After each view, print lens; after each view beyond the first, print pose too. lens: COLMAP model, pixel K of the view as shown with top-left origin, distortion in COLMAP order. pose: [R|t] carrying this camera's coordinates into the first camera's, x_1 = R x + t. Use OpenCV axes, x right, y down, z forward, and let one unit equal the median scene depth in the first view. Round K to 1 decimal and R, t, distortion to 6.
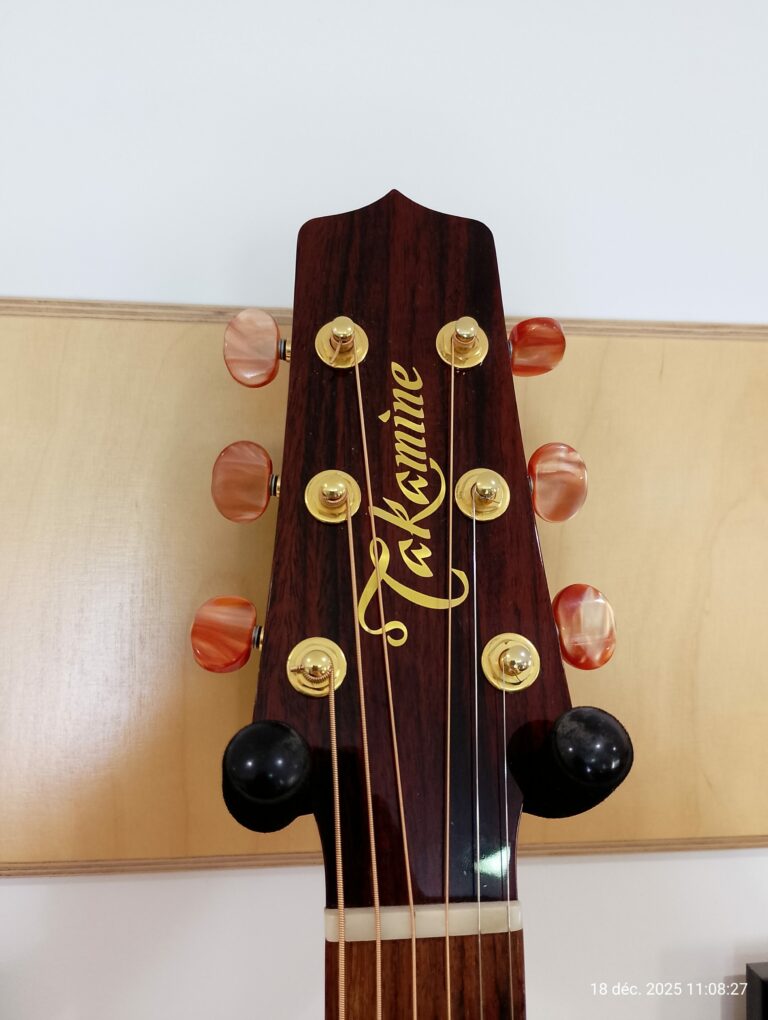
lens RADIAL K [[858.5, 0, 385.0], [0, 858.5, 509.5], [0, 0, 1]] dist [0.025882, -0.029209]
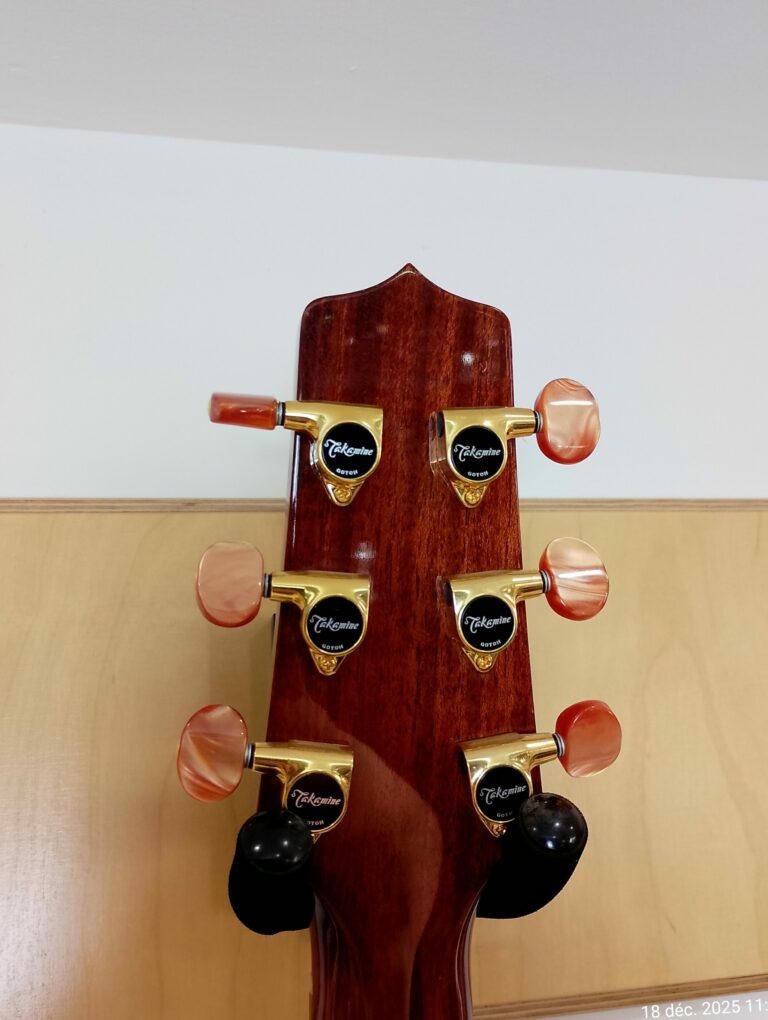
lens RADIAL K [[858.5, 0, 384.1], [0, 858.5, 508.3], [0, 0, 1]] dist [0.025882, -0.029209]
pose [[0.995970, -0.042751, 0.078845, -0.028969], [0.060895, 0.967736, -0.244497, 0.070041], [-0.065848, 0.248313, 0.966439, -0.105806]]
